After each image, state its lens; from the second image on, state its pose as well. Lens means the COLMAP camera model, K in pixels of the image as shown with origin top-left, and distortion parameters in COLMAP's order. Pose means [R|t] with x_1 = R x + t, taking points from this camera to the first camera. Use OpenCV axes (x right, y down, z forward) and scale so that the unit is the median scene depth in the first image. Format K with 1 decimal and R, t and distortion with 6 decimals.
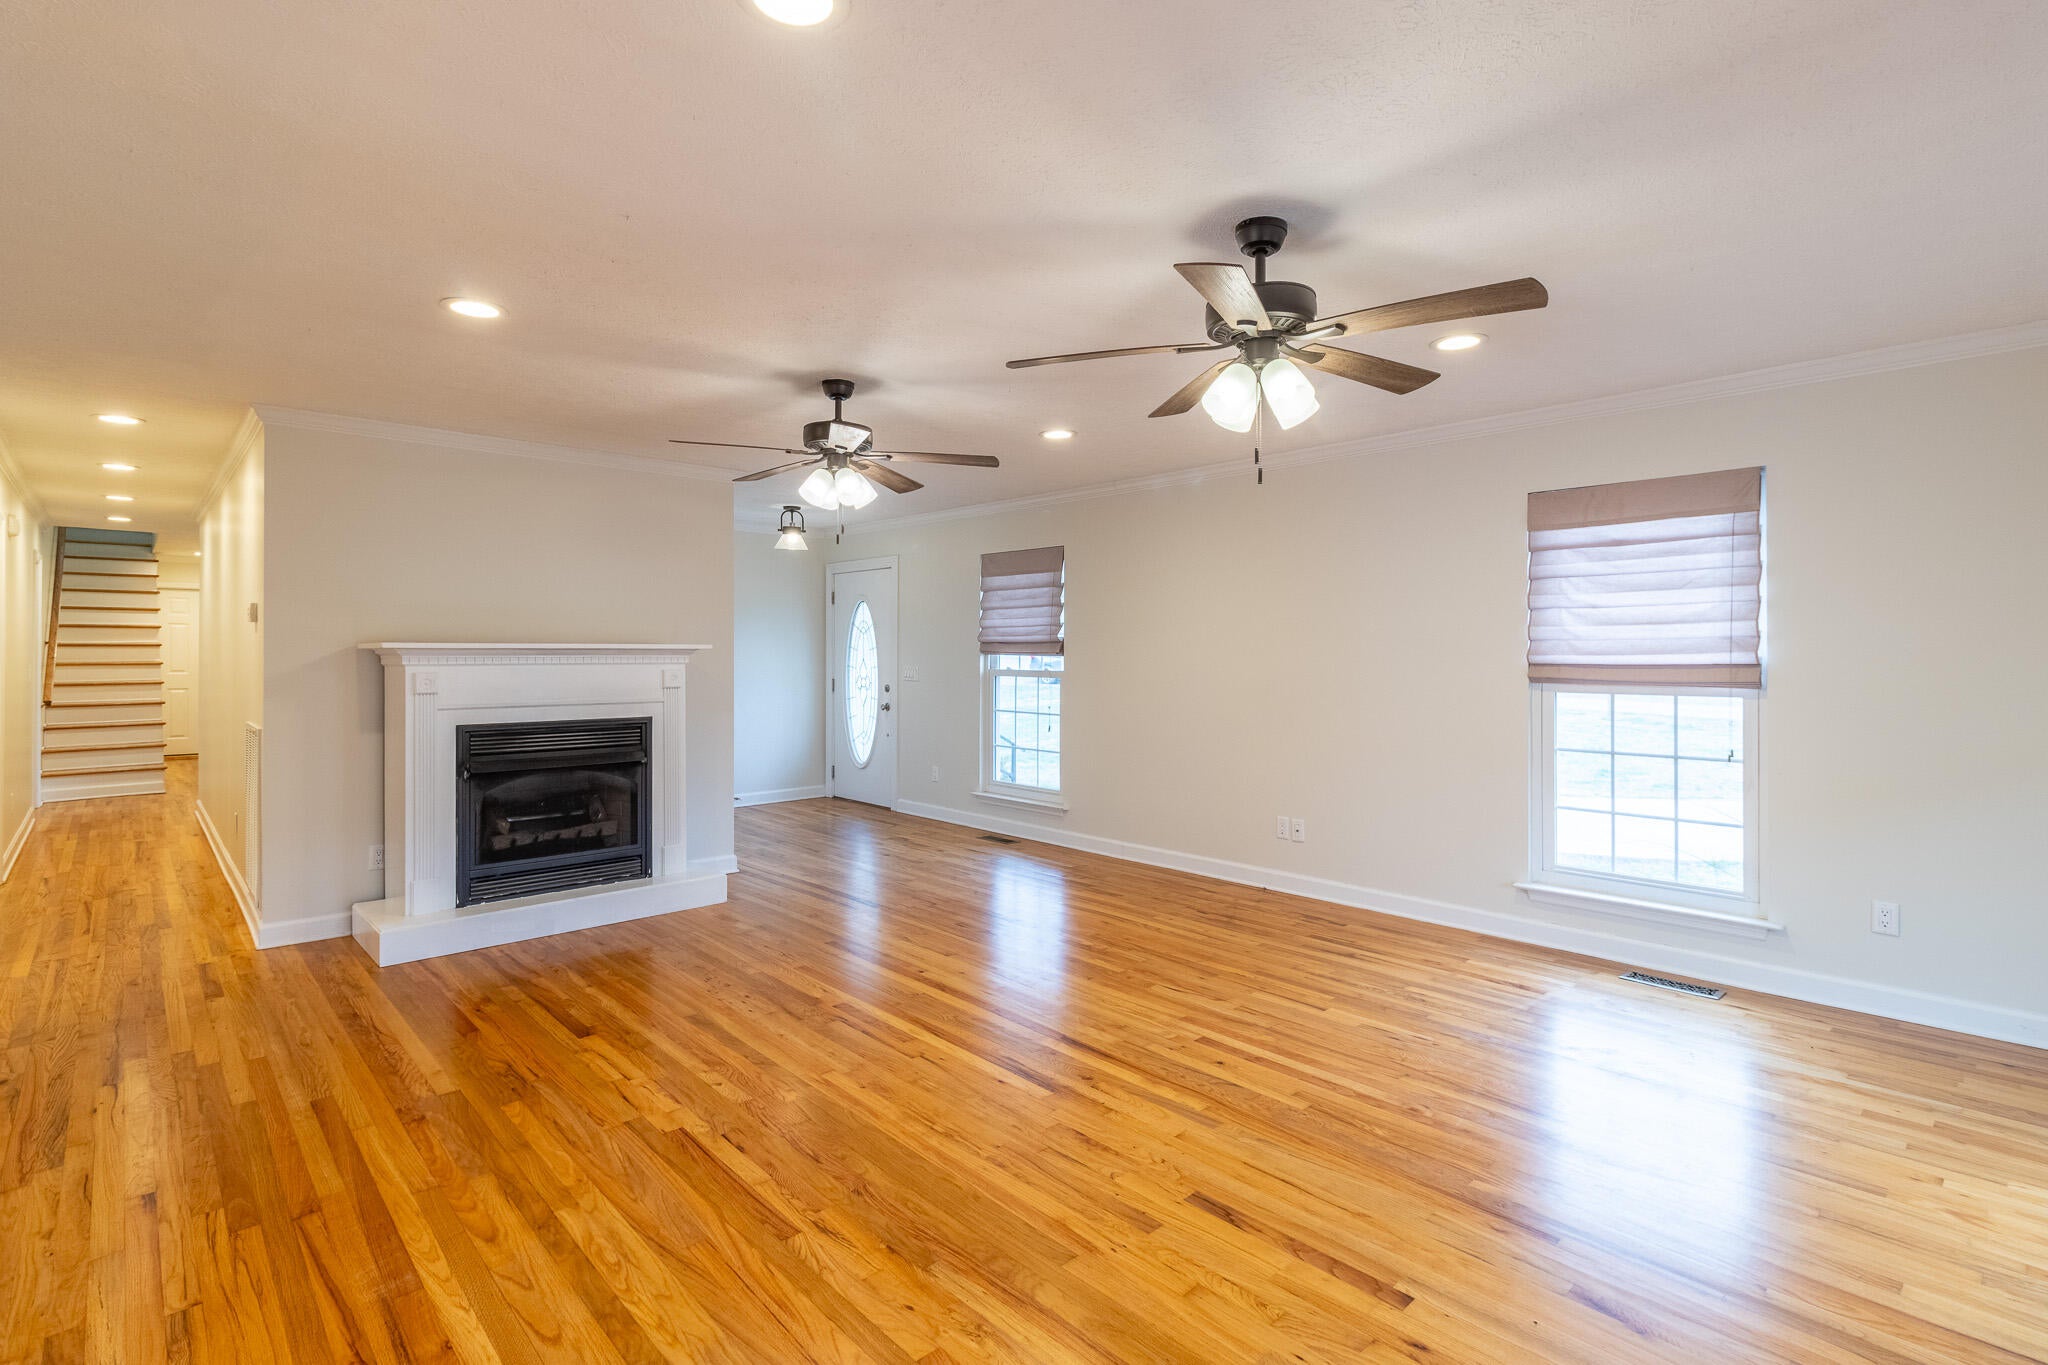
lens RADIAL K [[978.2, 0, 1023.9], [0, 978.2, 645.9], [0, 0, 1]] dist [-0.002355, 0.000344]
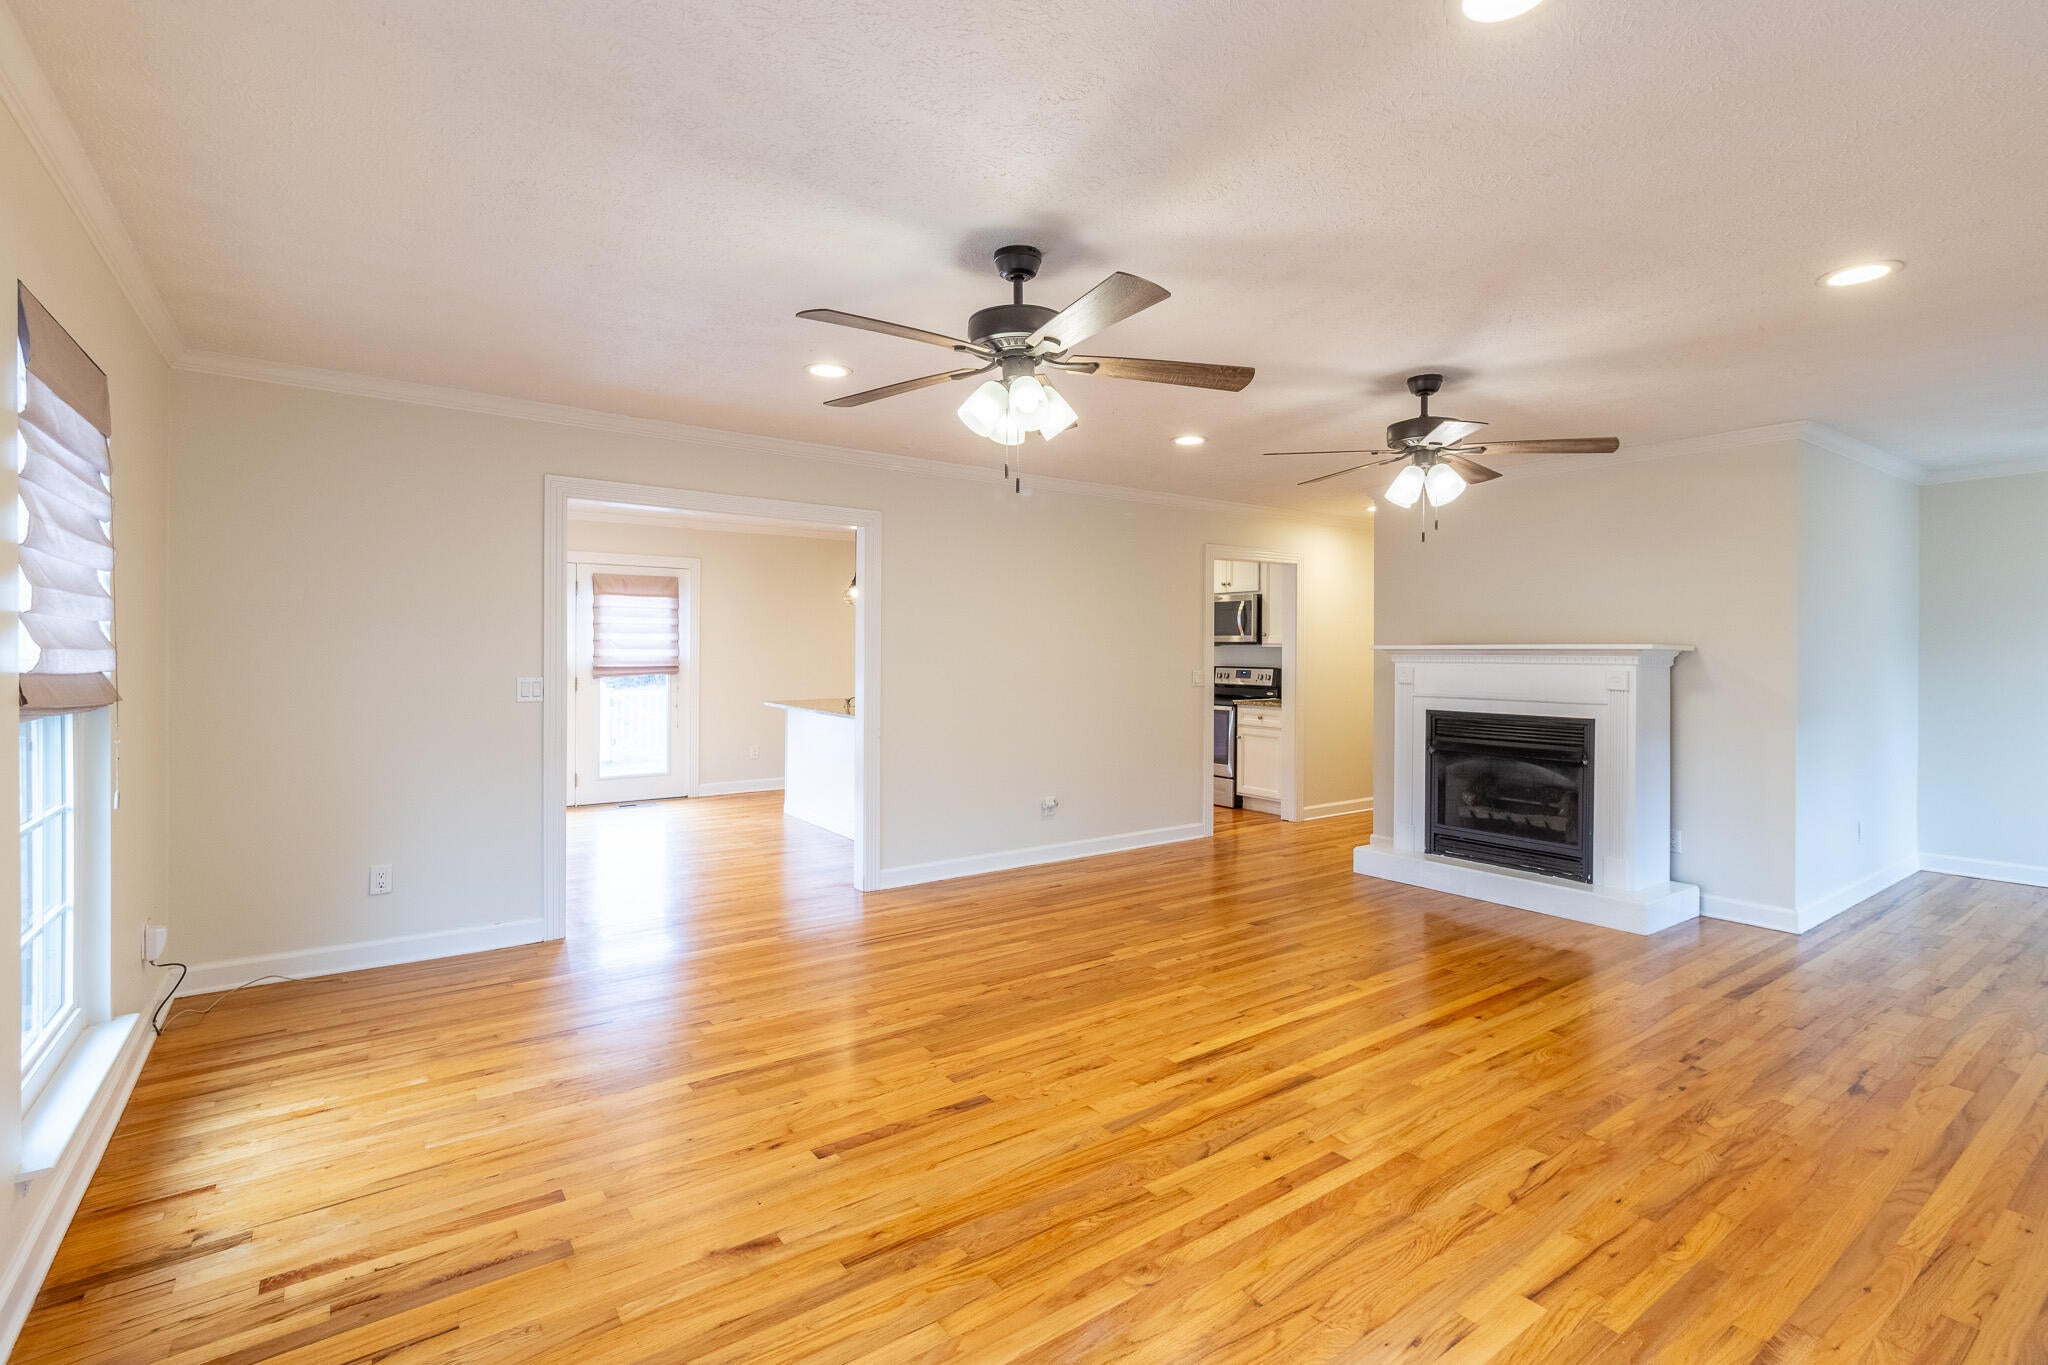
lens RADIAL K [[940.9, 0, 1017.6], [0, 940.9, 646.3], [0, 0, 1]] dist [0.000396, -0.000257]
pose [[-0.130334, -0.006788, -0.991447, 0.830490], [0.003302, 0.999968, -0.007281, 0.006699], [0.991465, -0.004223, -0.130307, 0.744404]]
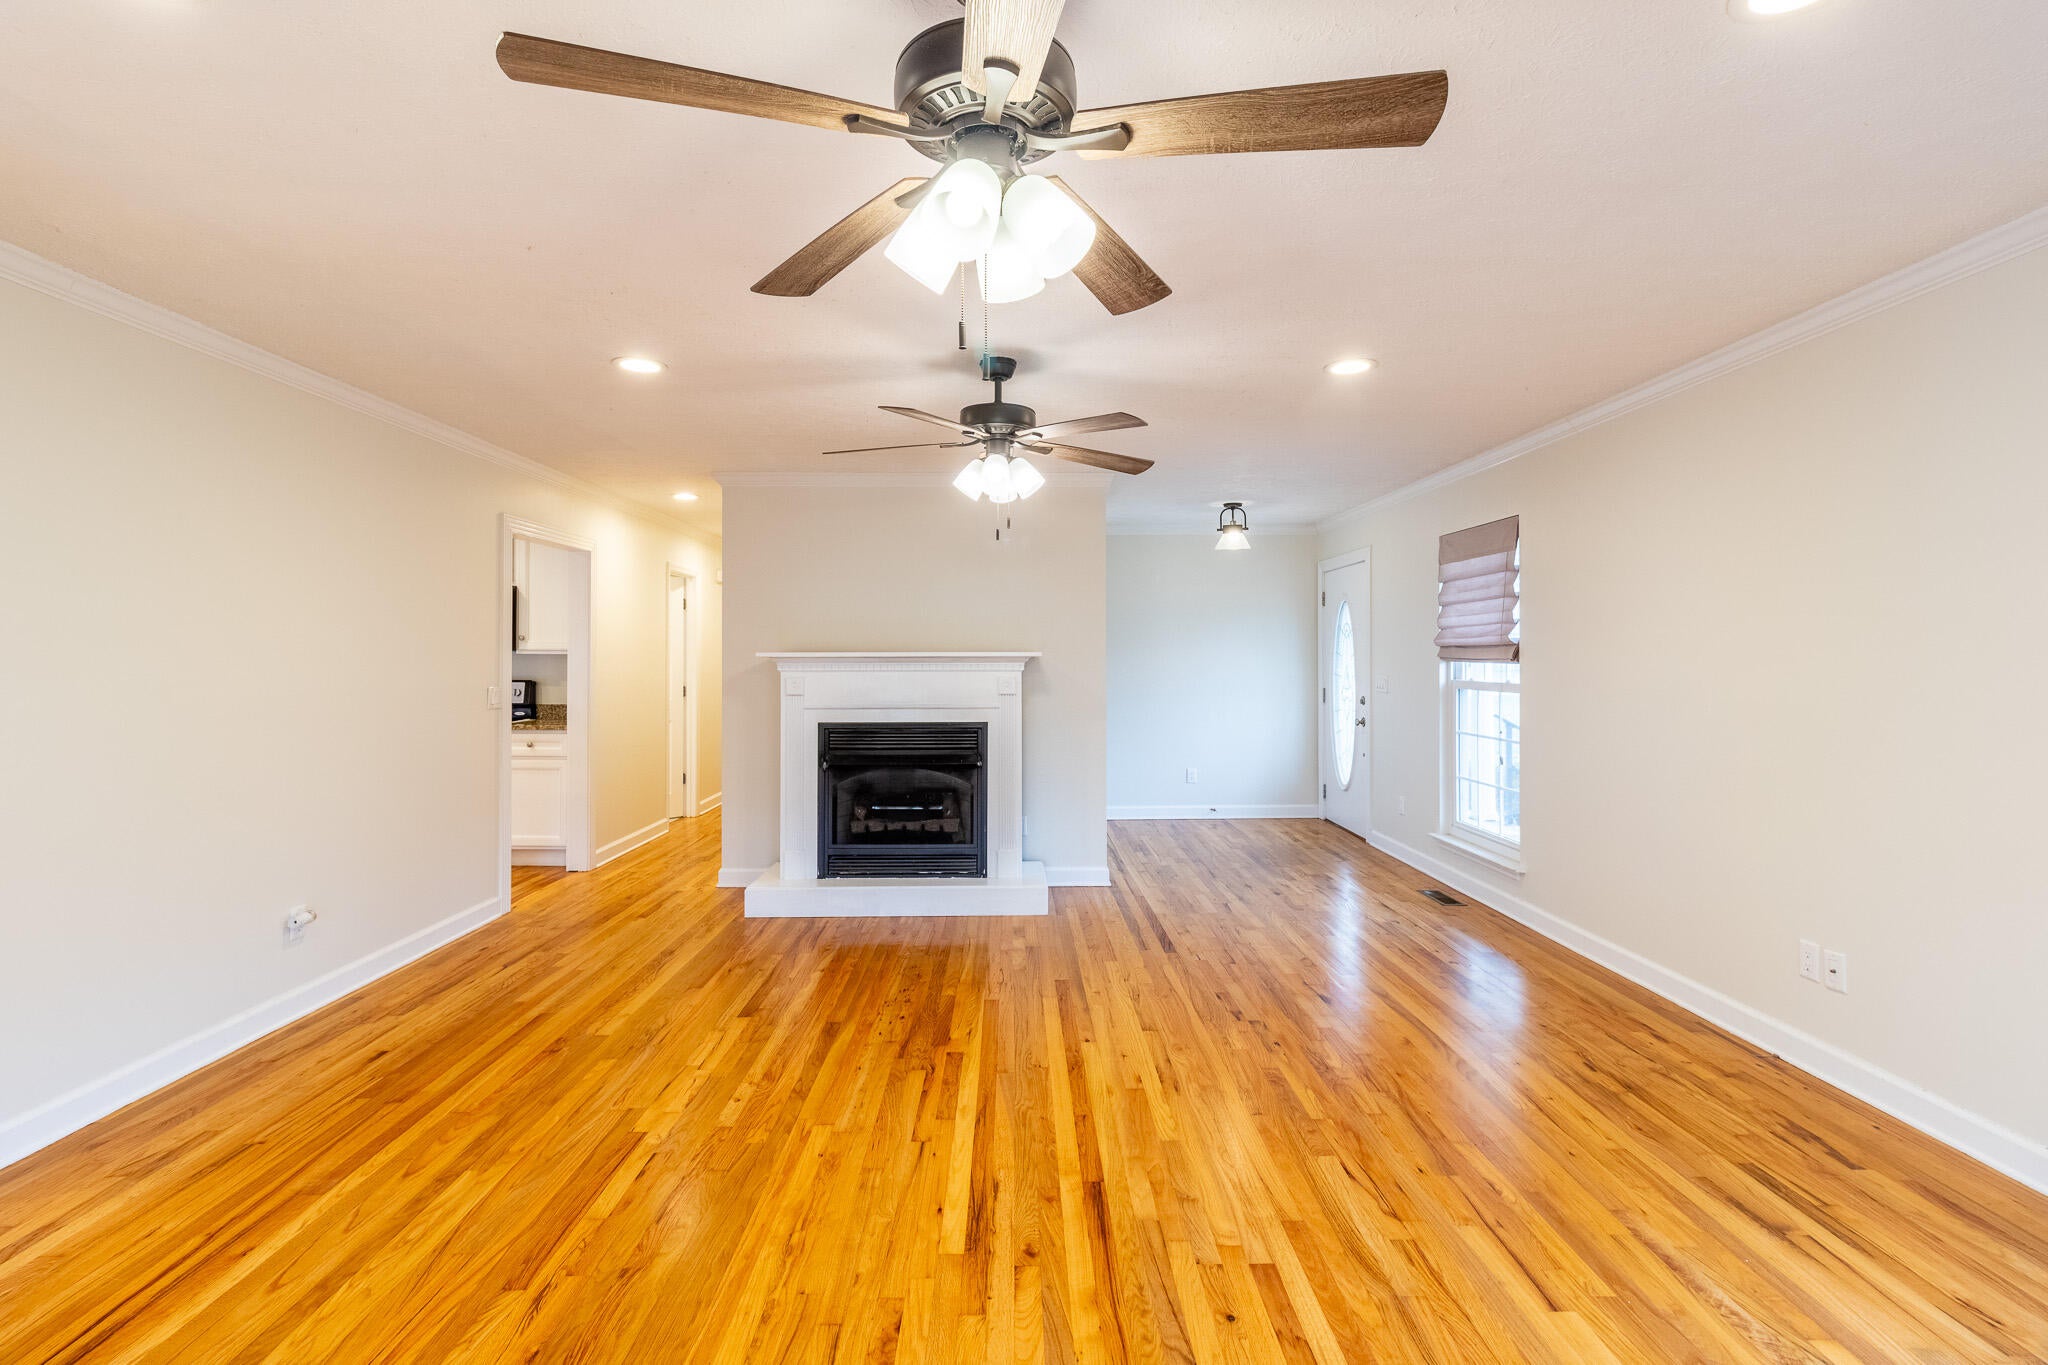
lens RADIAL K [[940.9, 0, 1017.6], [0, 940.9, 646.3], [0, 0, 1]] dist [0.000396, -0.000257]
pose [[0.738353, -0.011420, -0.674318, 0.422528], [0.006534, 0.999931, -0.009780, 0.002668], [0.674383, 0.002815, 0.738376, 0.384851]]
